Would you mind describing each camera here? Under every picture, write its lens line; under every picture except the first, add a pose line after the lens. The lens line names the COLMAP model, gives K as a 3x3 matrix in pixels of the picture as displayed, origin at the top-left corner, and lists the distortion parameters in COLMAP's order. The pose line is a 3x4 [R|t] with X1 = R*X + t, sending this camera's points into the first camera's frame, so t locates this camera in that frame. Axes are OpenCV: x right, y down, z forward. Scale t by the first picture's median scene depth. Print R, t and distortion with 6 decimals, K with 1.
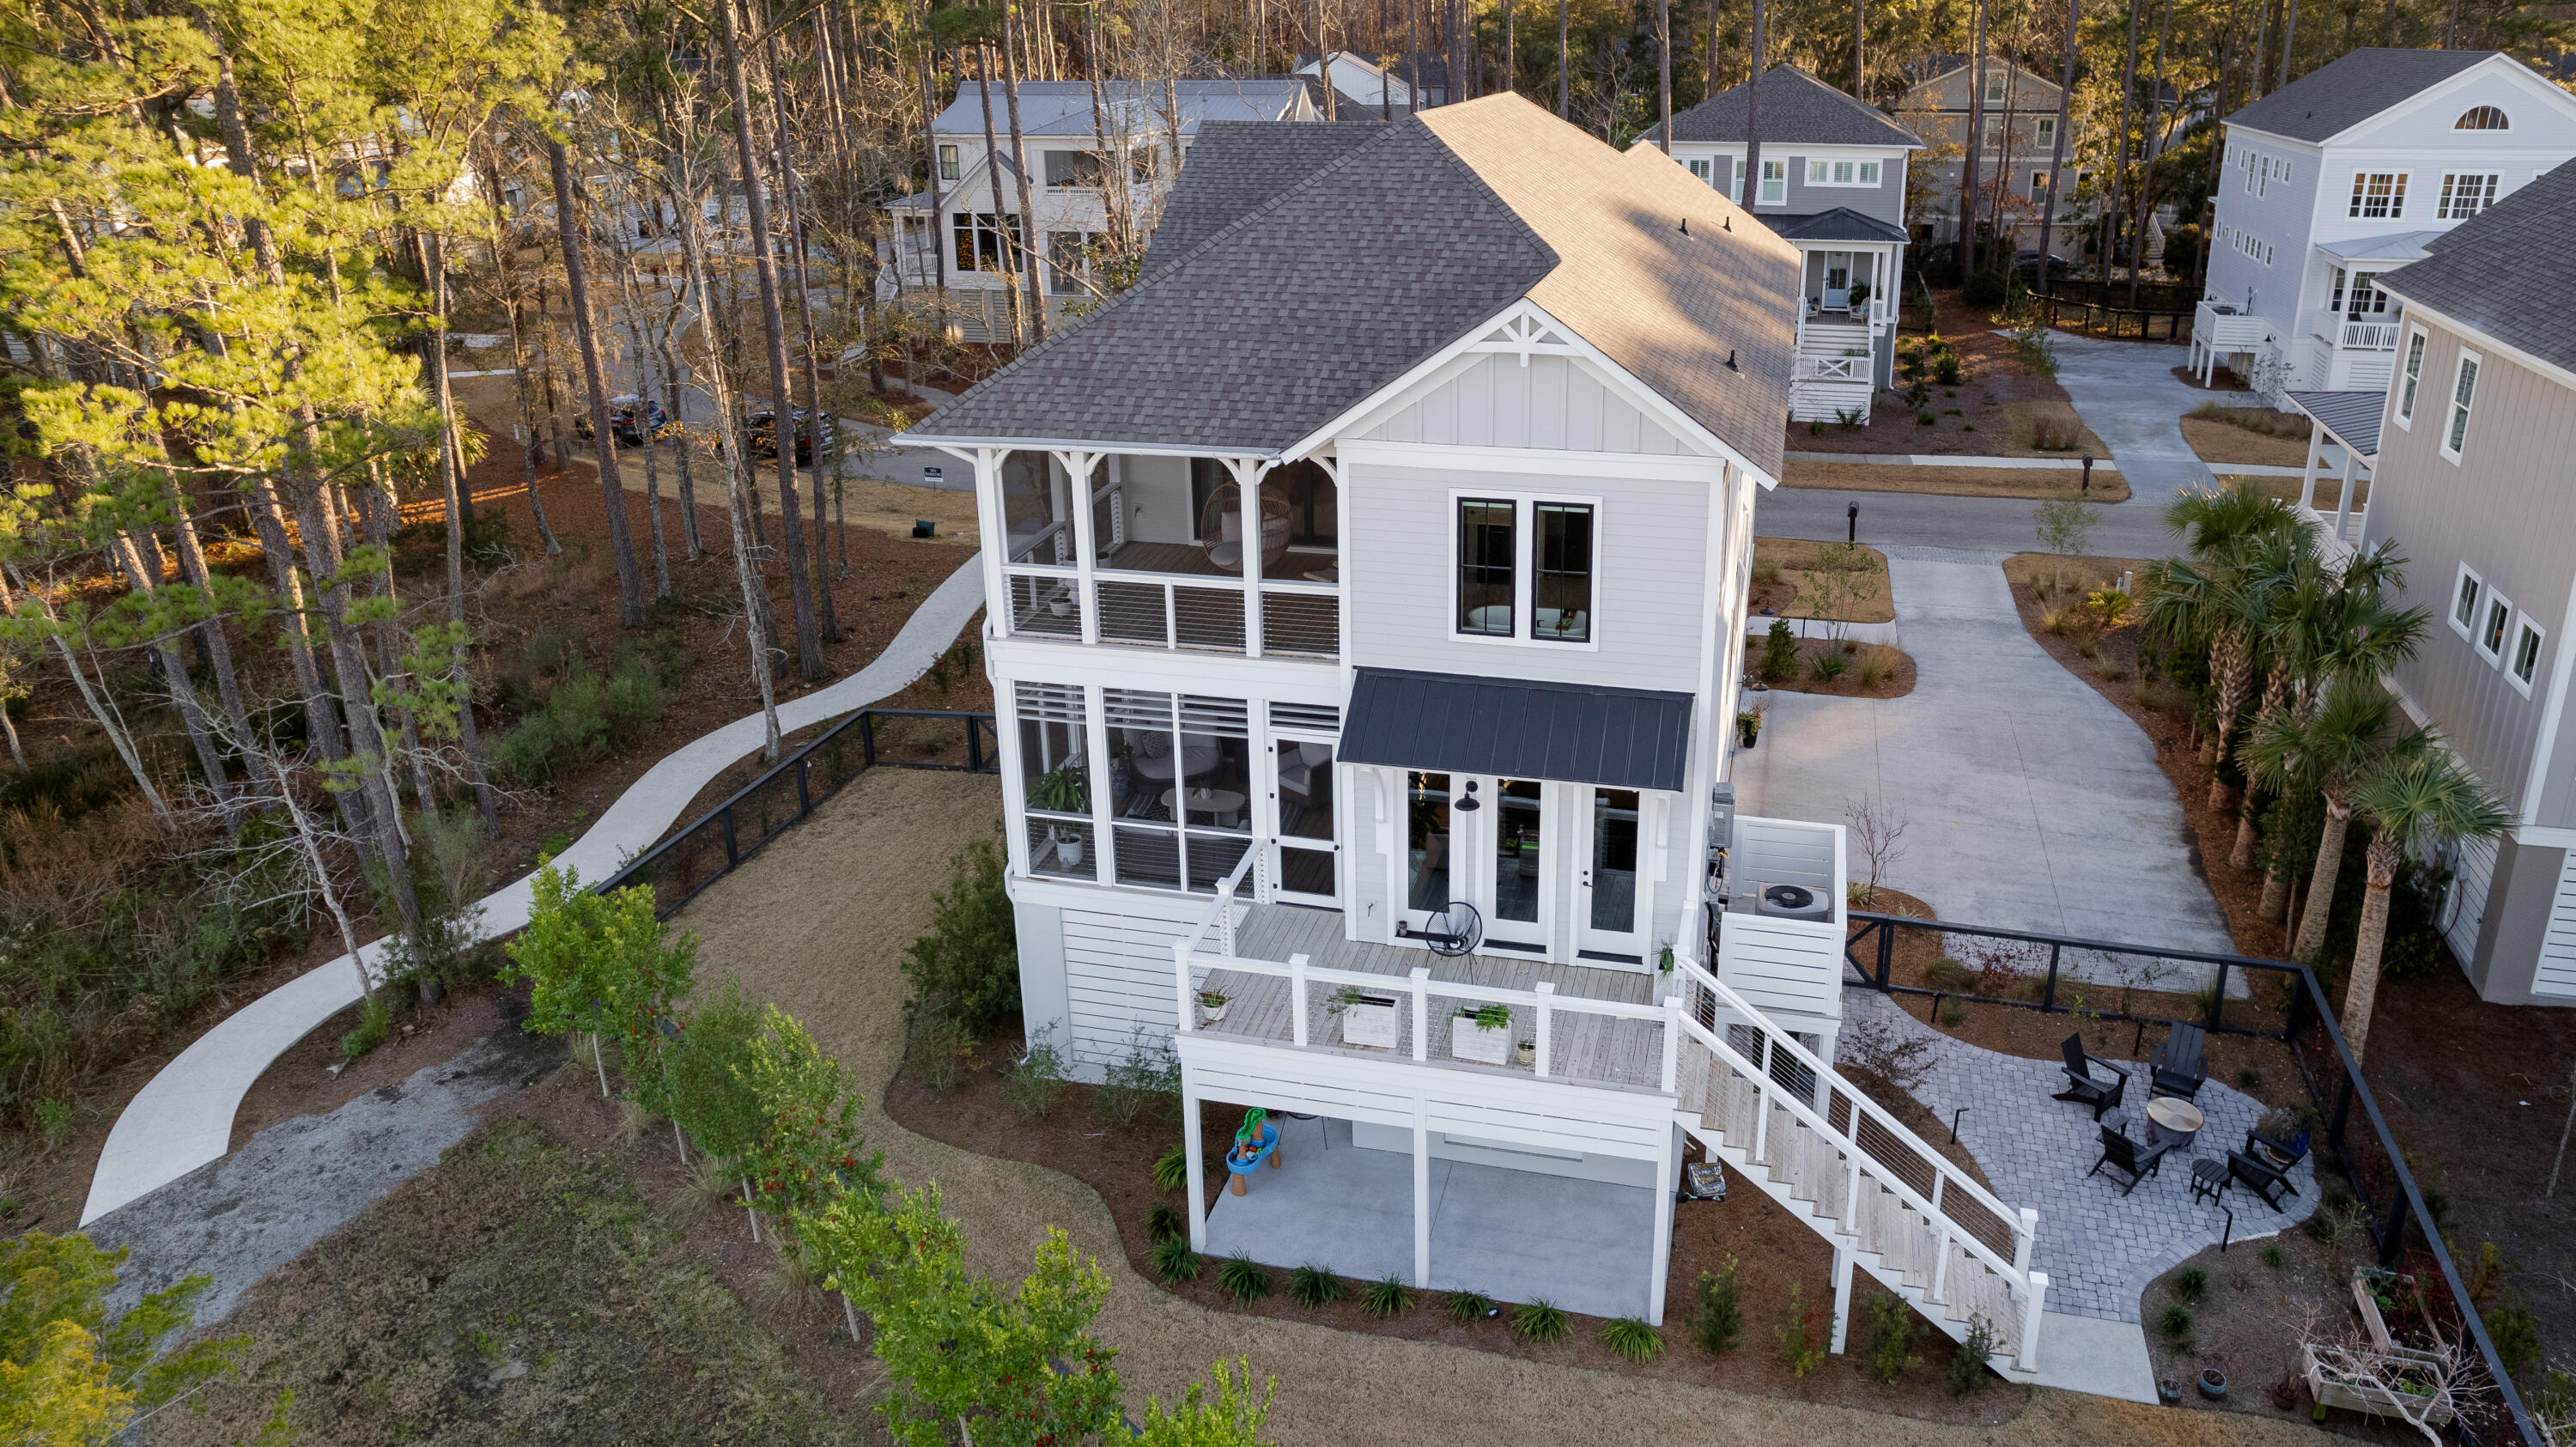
lens RADIAL K [[1732.0, 0, 1386.6], [0, 1732.0, 619.0], [0, 0, 1]] dist [-0.070402, 0.034318]
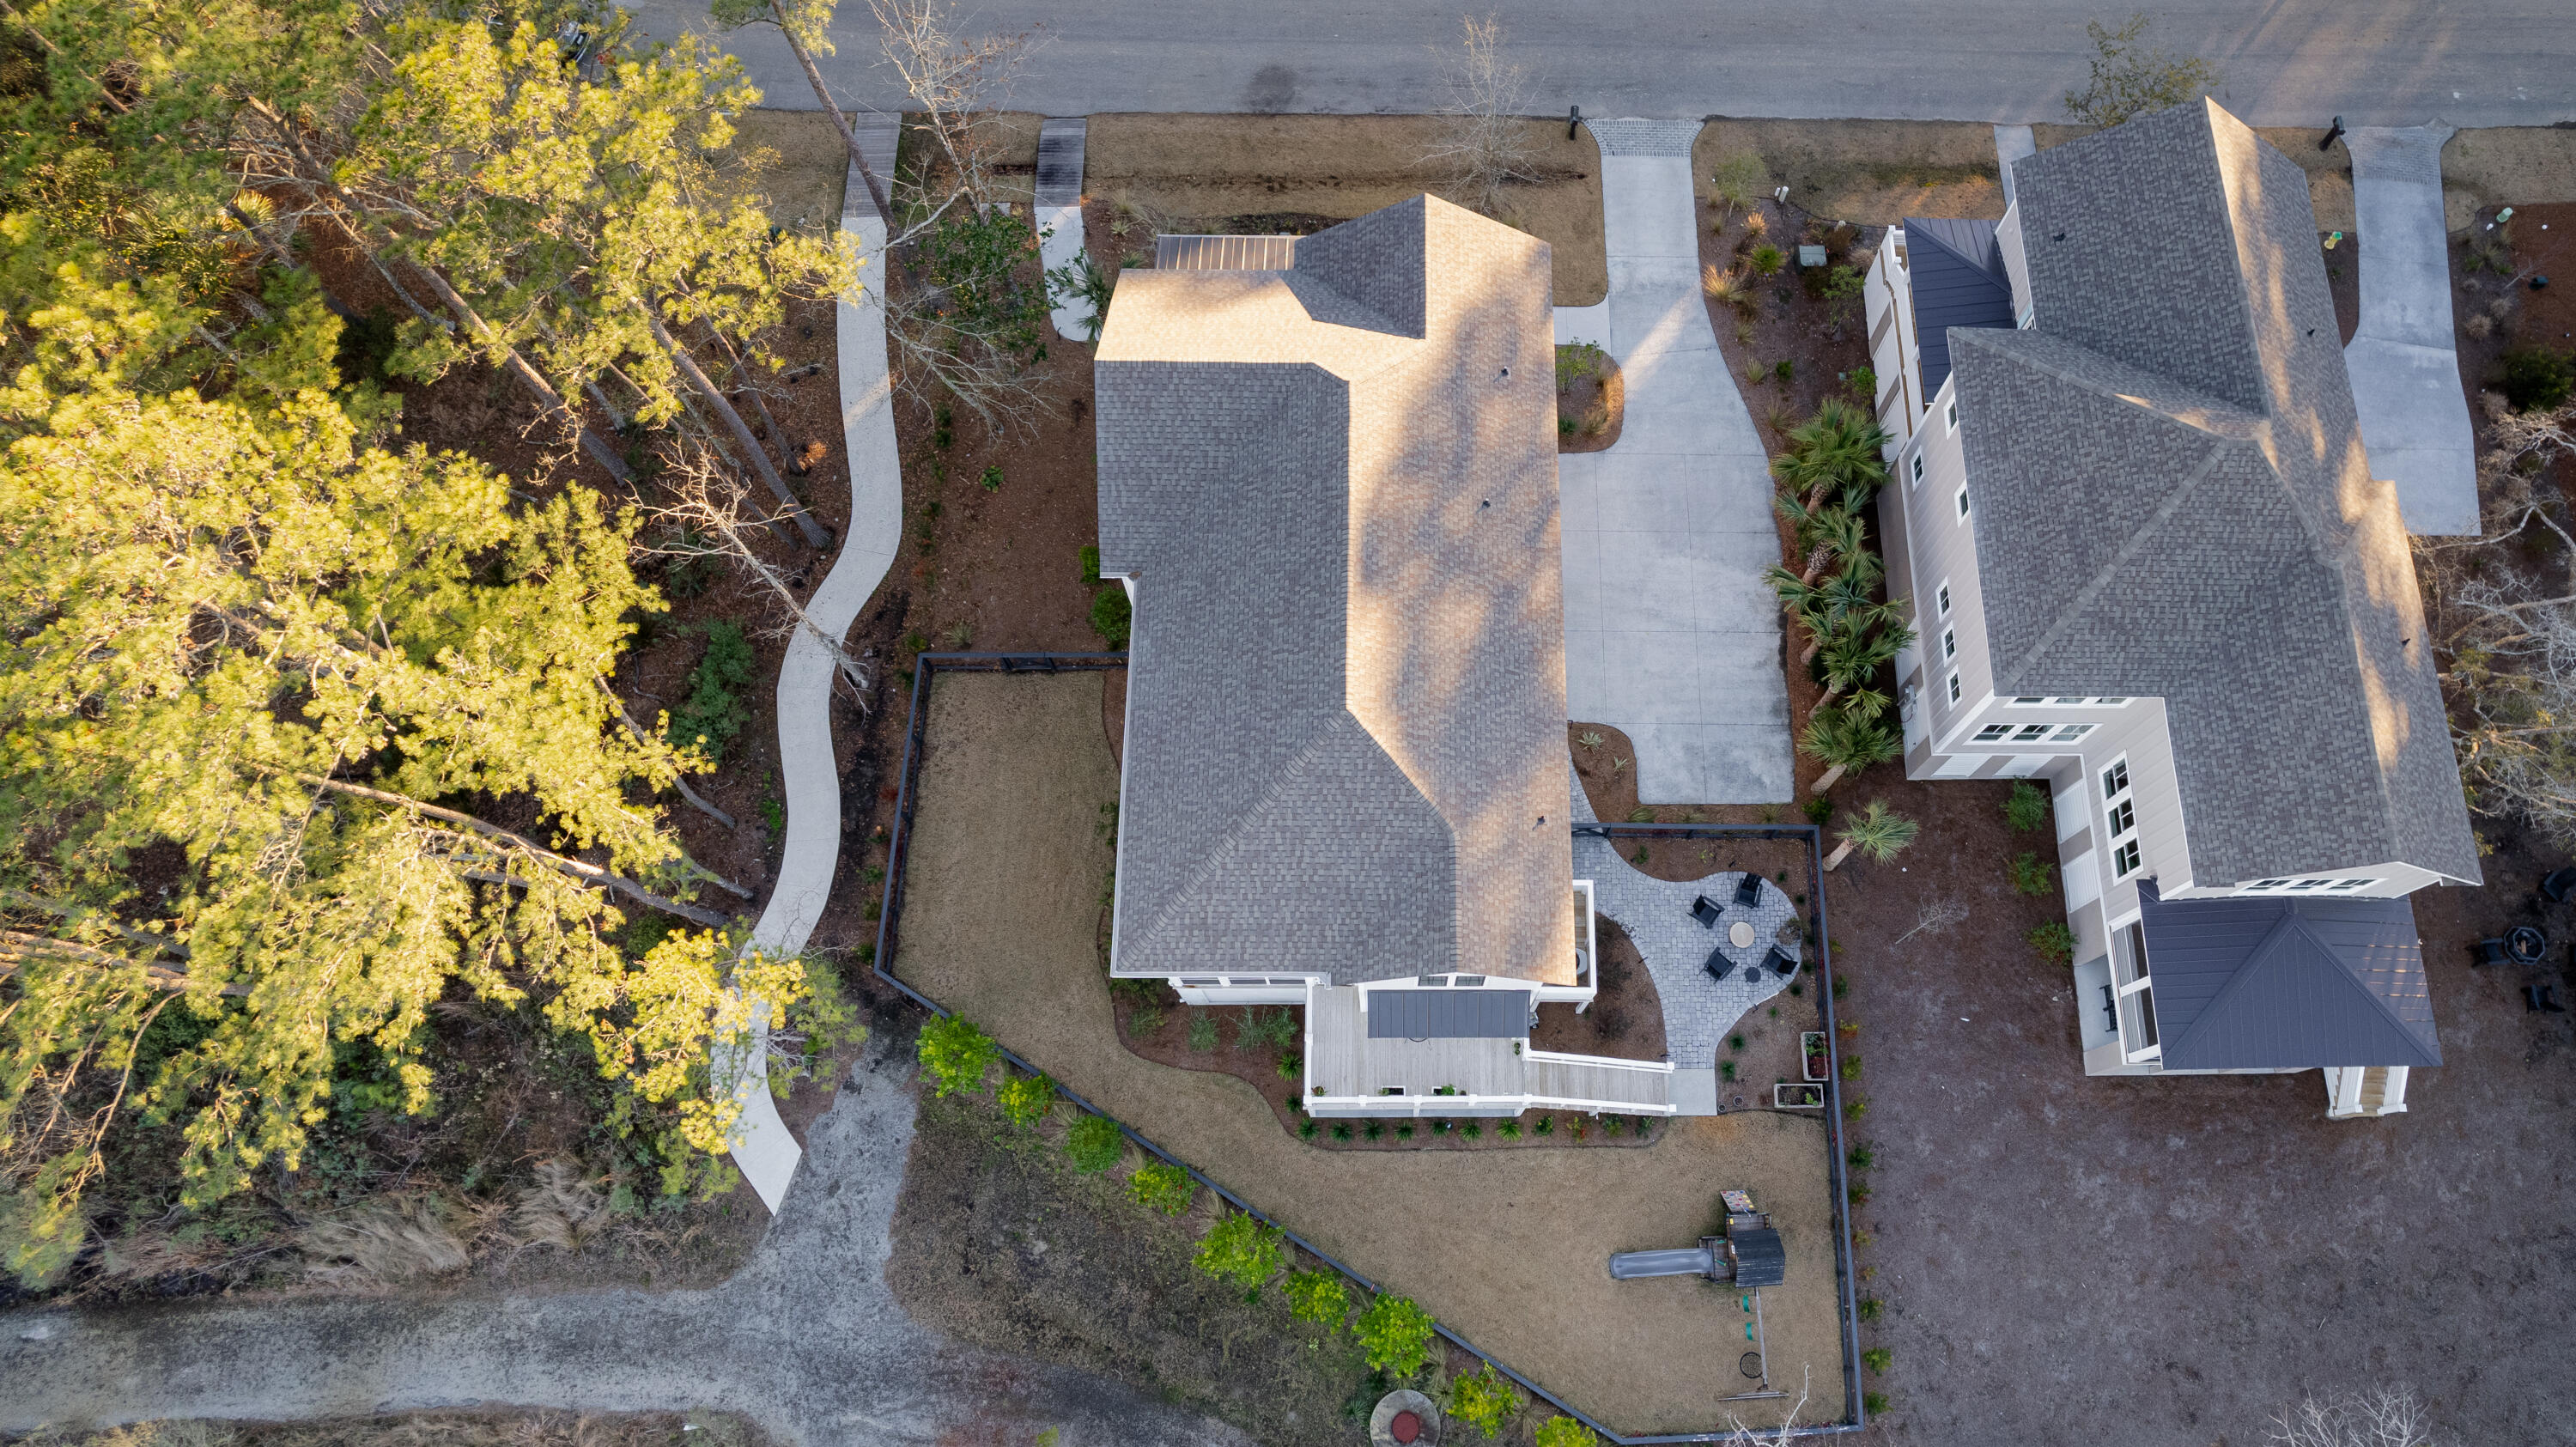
lens RADIAL K [[1745.4, 0, 1441.4], [0, 1745.4, 599.2], [0, 0, 1]] dist [-0.031898, -0.061603]
pose [[0.970132, -0.209134, 0.122910, -0.083075], [0.042346, 0.644908, 0.763087, -1.713688], [-0.238852, -0.735090, 0.634501, 0.017924]]
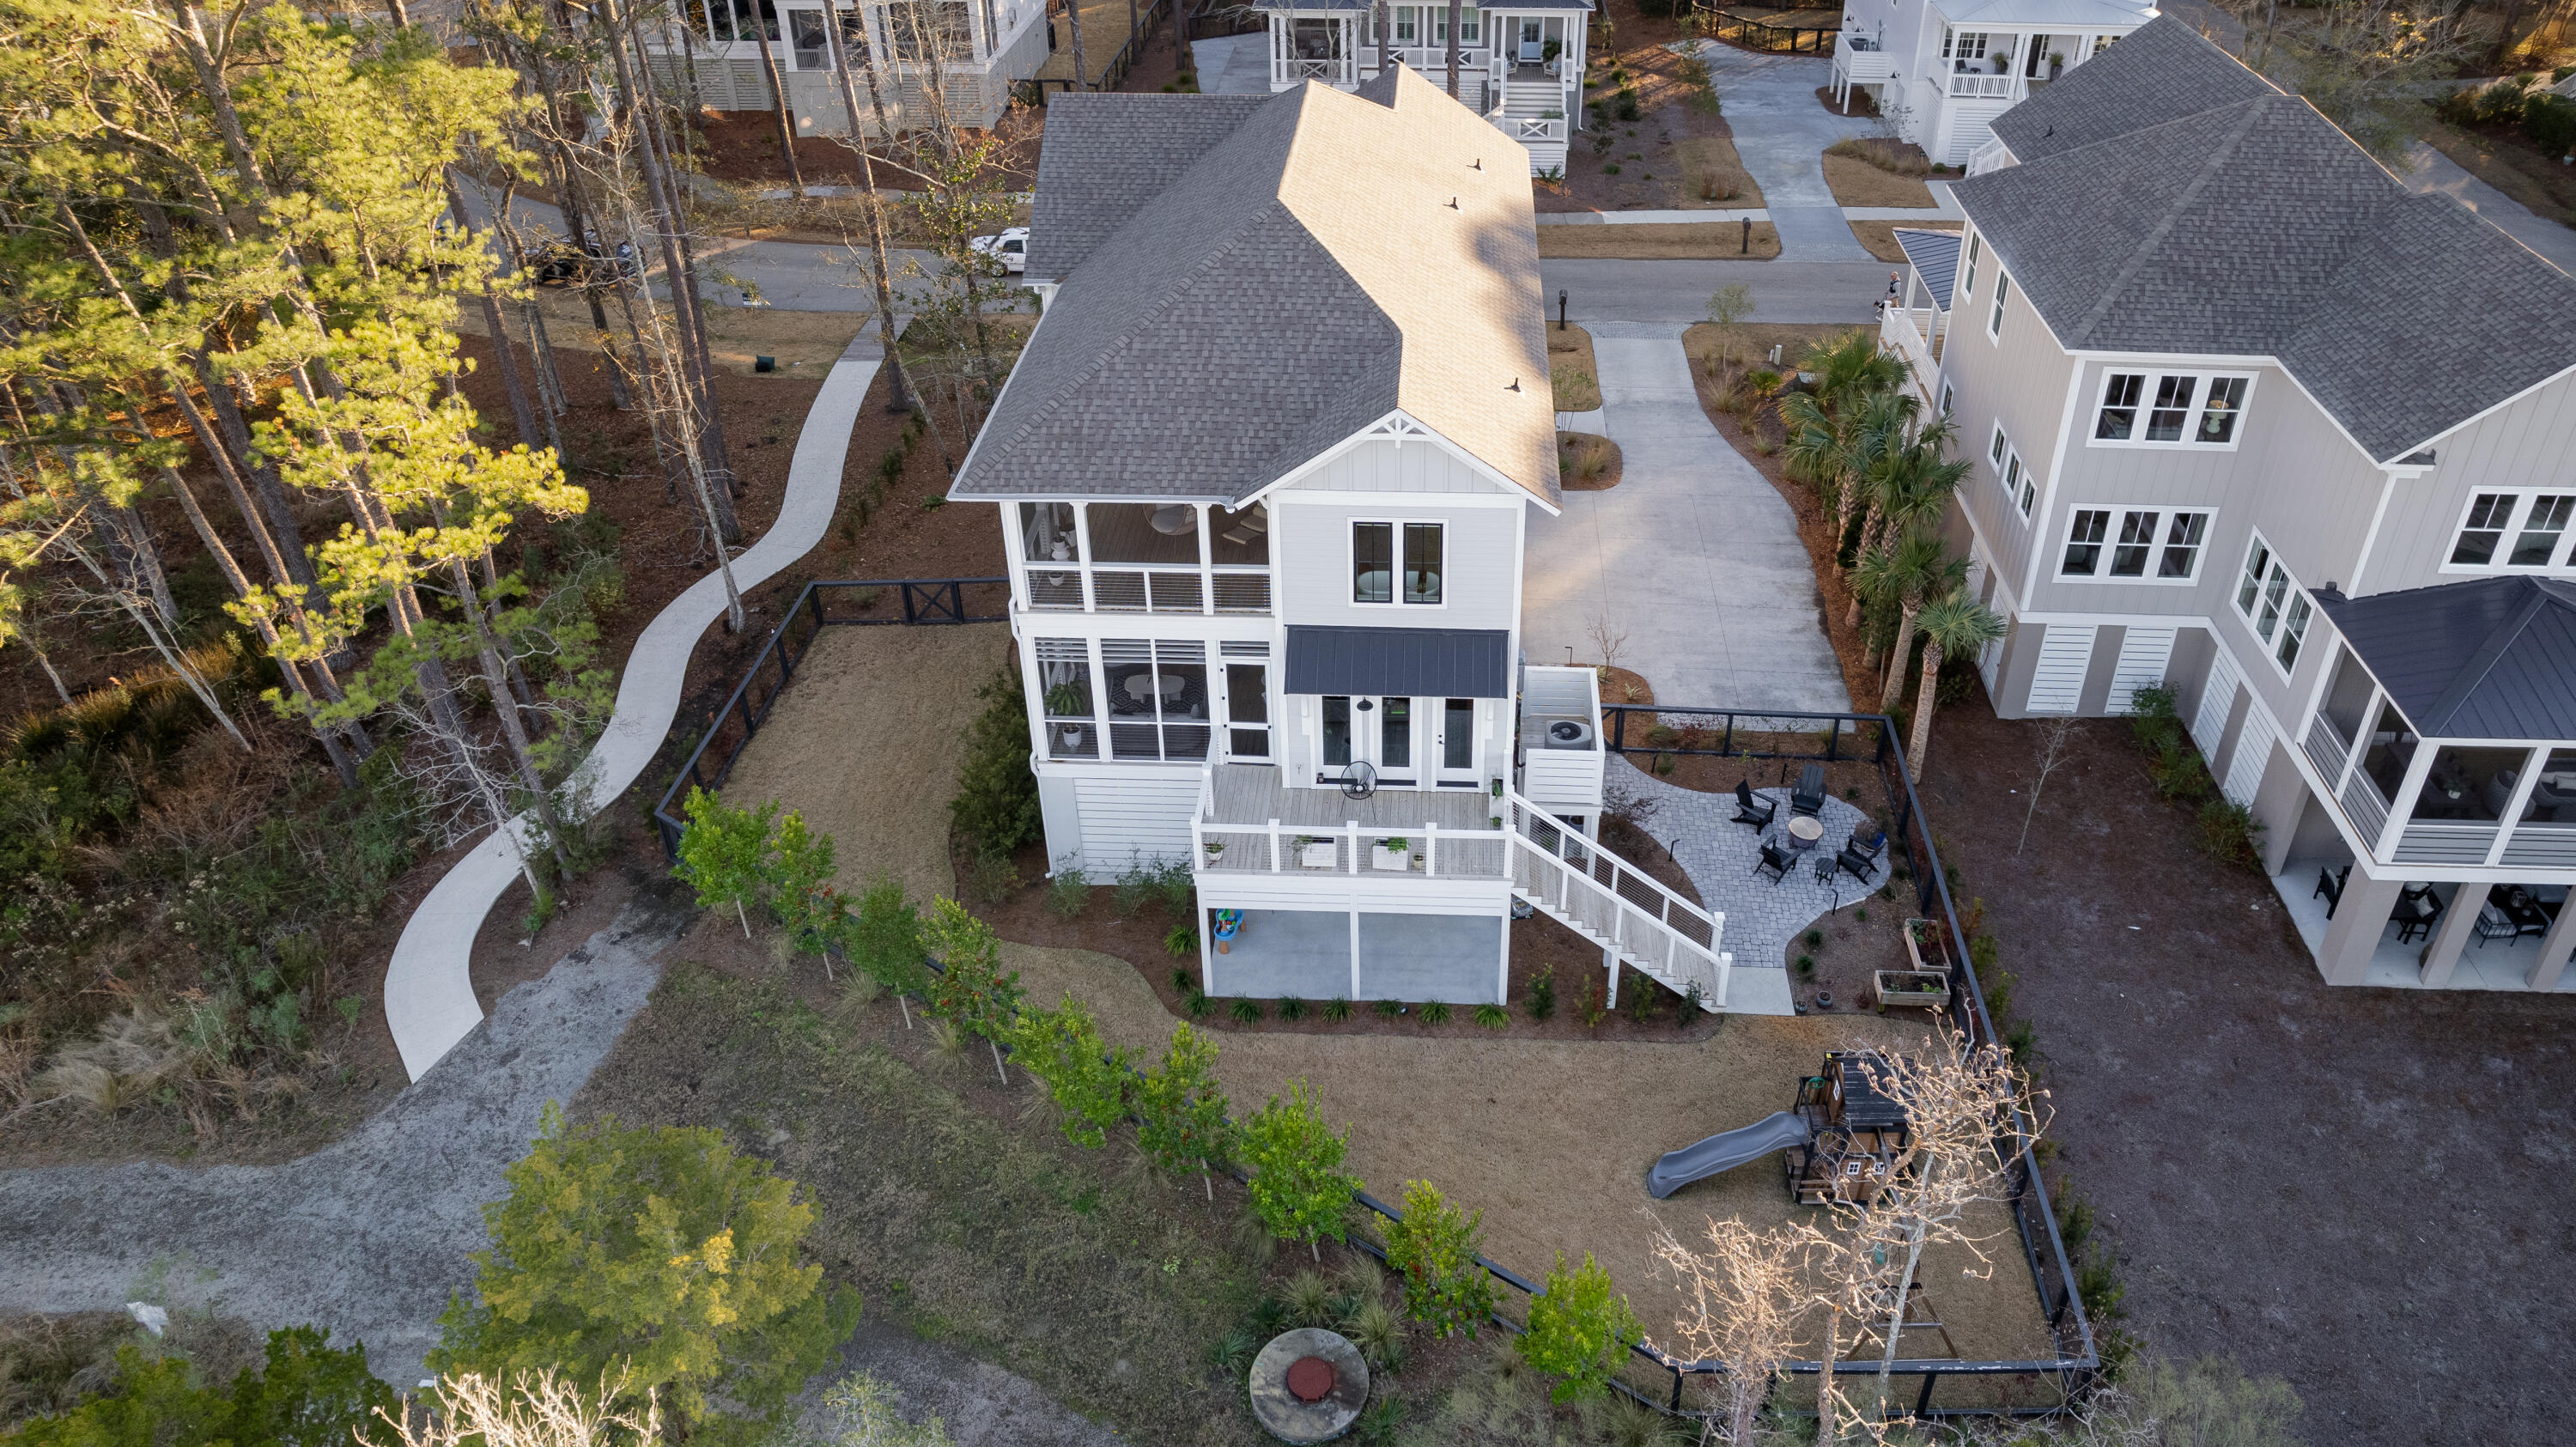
lens RADIAL K [[1732.0, 0, 1386.6], [0, 1732.0, 619.0], [0, 0, 1]] dist [-0.070402, 0.034318]
pose [[0.980764, -0.099110, 0.168162, -0.173830], [0.056859, 0.969204, 0.239607, -0.313320], [-0.186730, -0.225437, 0.956196, -0.428137]]
